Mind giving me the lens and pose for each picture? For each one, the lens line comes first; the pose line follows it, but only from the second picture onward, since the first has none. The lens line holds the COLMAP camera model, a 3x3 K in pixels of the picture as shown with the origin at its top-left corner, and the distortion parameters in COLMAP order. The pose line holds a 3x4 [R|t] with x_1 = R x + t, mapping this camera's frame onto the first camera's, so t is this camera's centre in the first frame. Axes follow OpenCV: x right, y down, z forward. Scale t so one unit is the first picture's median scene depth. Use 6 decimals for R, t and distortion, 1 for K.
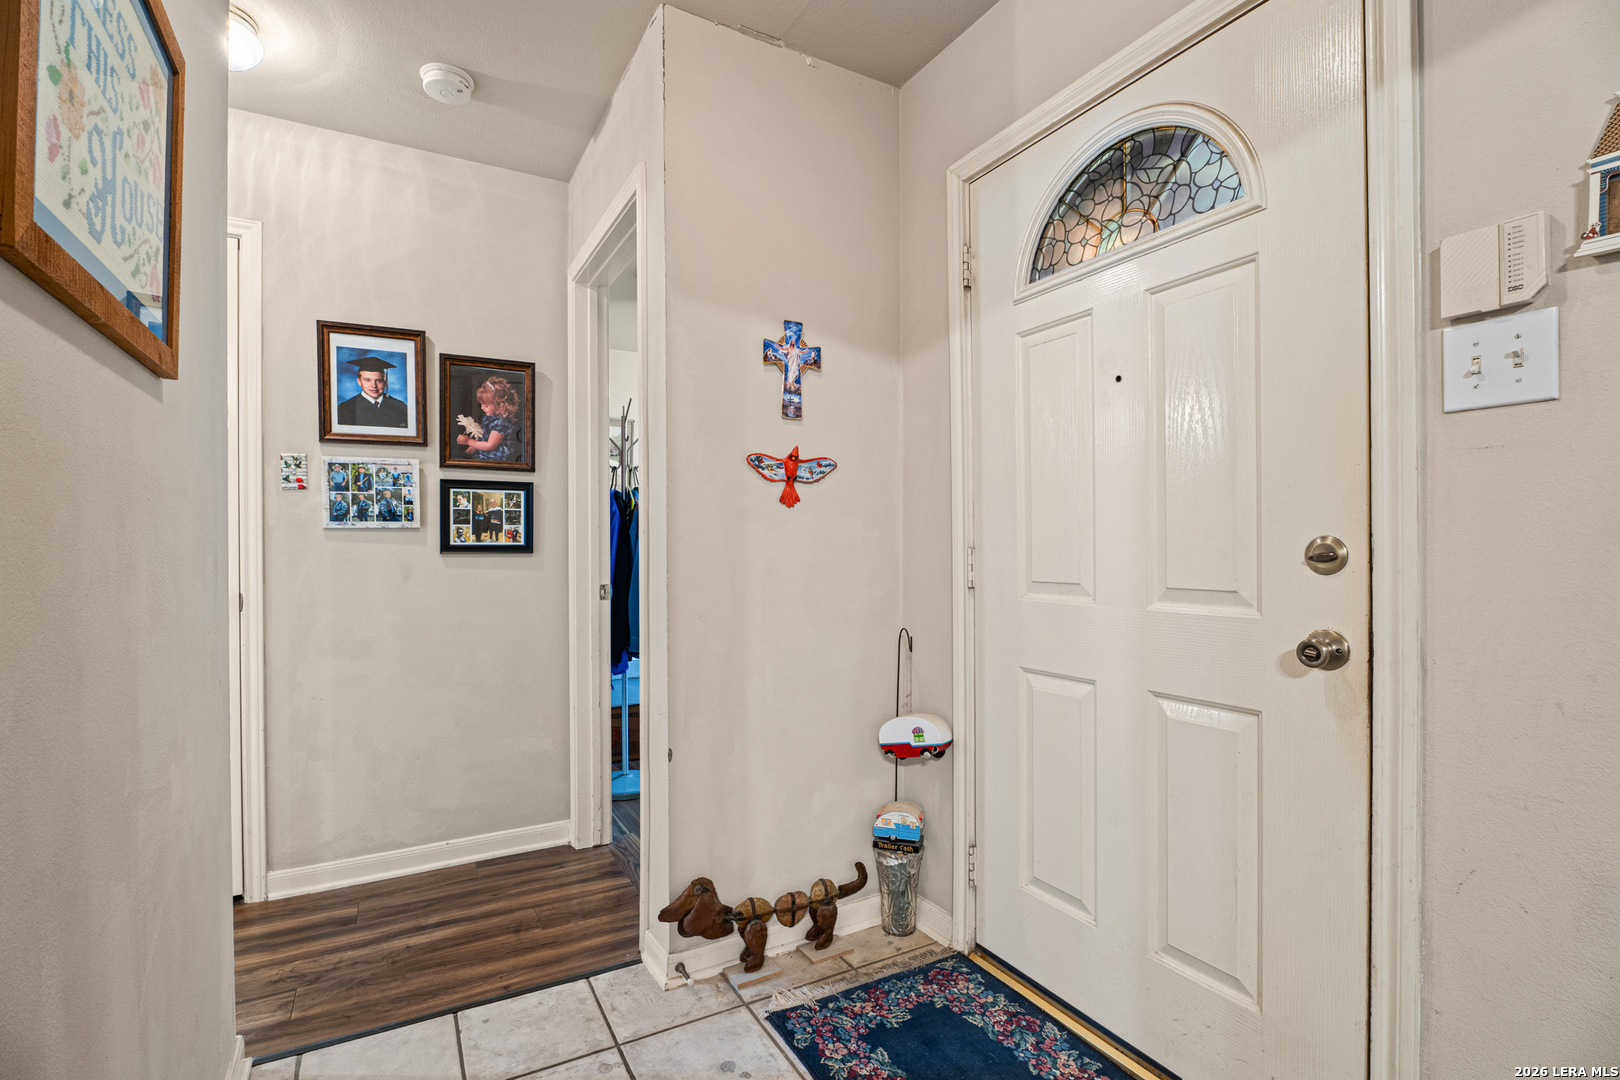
lens RADIAL K [[729.9, 0, 807.5], [0, 729.9, 545.2], [0, 0, 1]] dist [-0.014764, 0.002194]
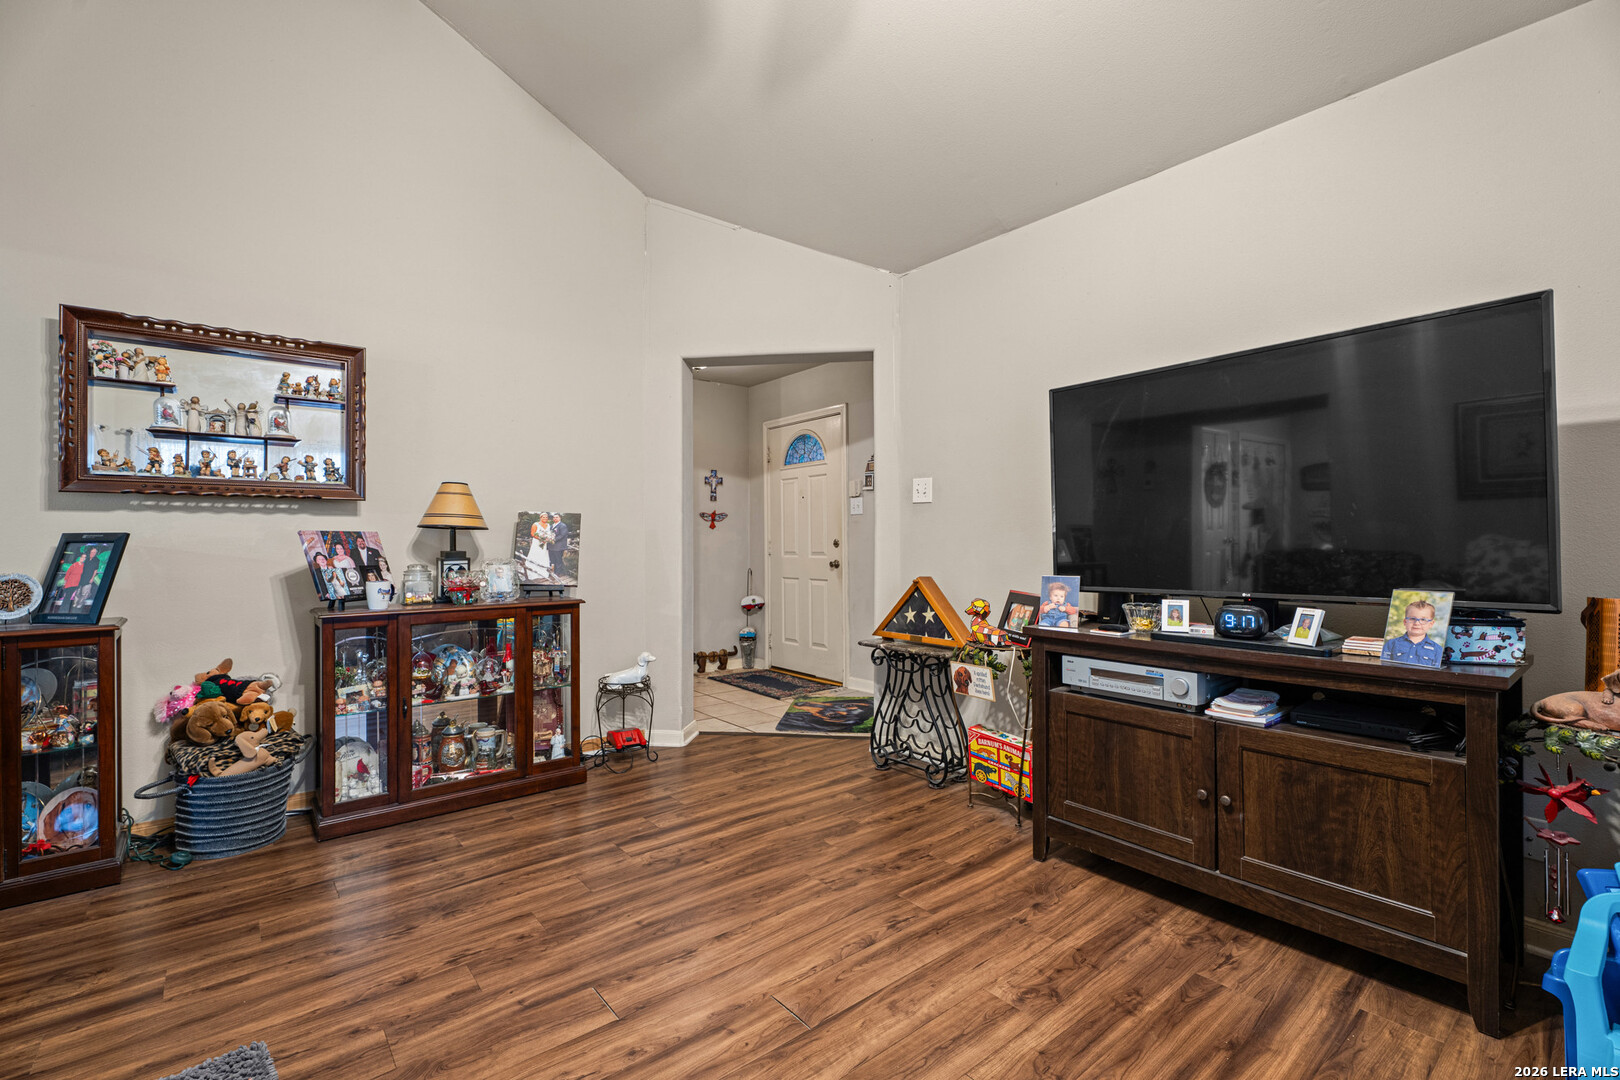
lens RADIAL K [[729.9, 0, 821.4], [0, 729.9, 532.5], [0, 0, 1]] dist [-0.014764, 0.002194]
pose [[0.978708, -0.000439, 0.205257, -0.209315], [0.000826, 0.999998, -0.001802, -0.031558], [-0.205256, 0.001933, 0.978707, -2.147907]]
